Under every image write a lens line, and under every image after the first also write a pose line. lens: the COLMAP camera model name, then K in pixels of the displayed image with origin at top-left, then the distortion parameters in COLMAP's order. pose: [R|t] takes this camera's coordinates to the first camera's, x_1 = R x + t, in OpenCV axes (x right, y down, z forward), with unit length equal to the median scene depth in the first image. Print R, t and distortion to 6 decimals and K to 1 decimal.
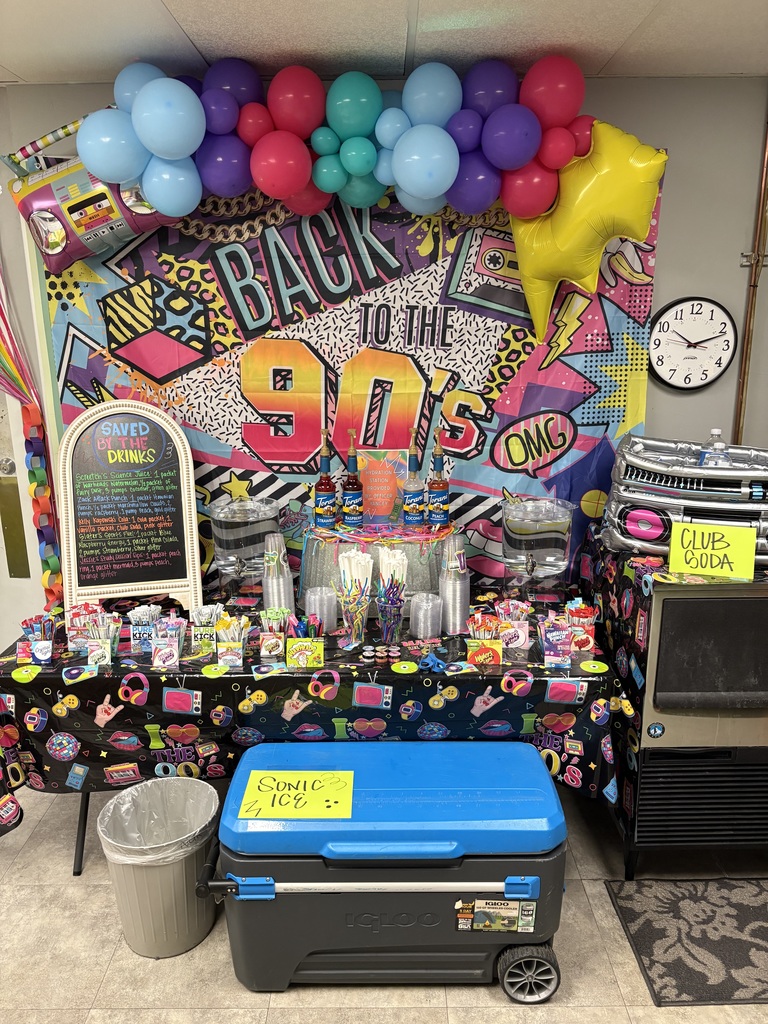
lens RADIAL K [[761.3, 0, 382.3], [0, 761.3, 531.3], [0, 0, 1]] dist [0.072747, -0.157282]
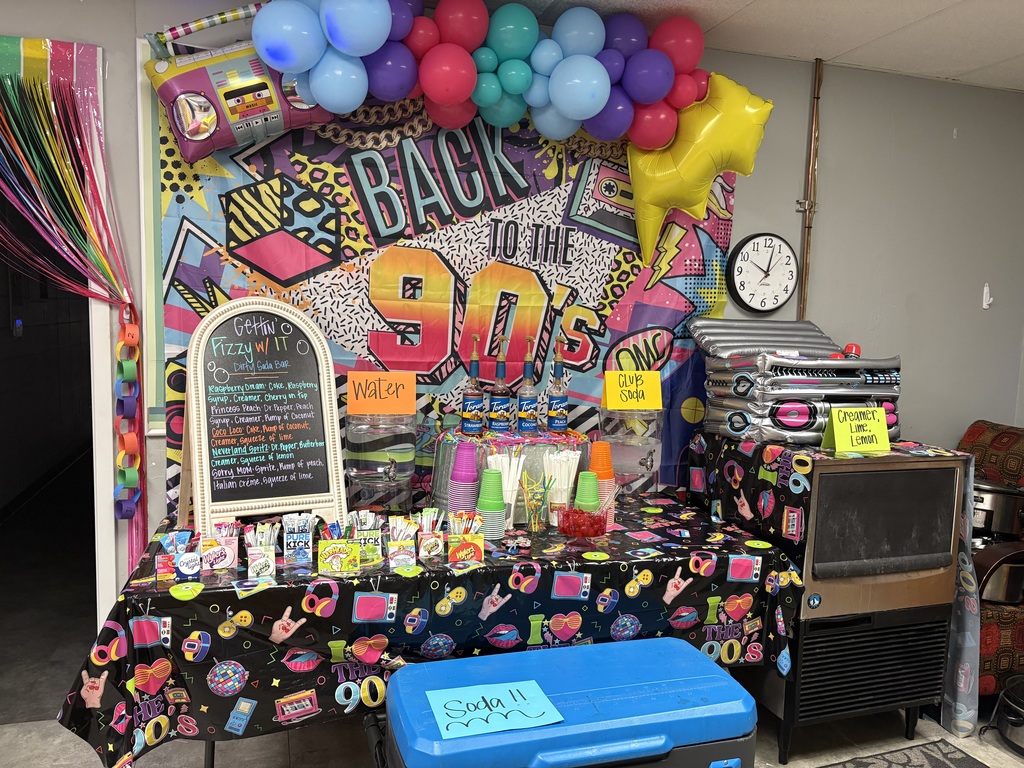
lens RADIAL K [[761.3, 0, 515.9], [0, 761.3, 404.3], [0, 0, 1]] dist [0.072747, -0.157282]
pose [[0.954171, -0.002774, 0.299249, -0.303022], [0.047177, 0.988848, -0.141258, 0.097430], [-0.295520, 0.148902, 0.943661, 0.052101]]
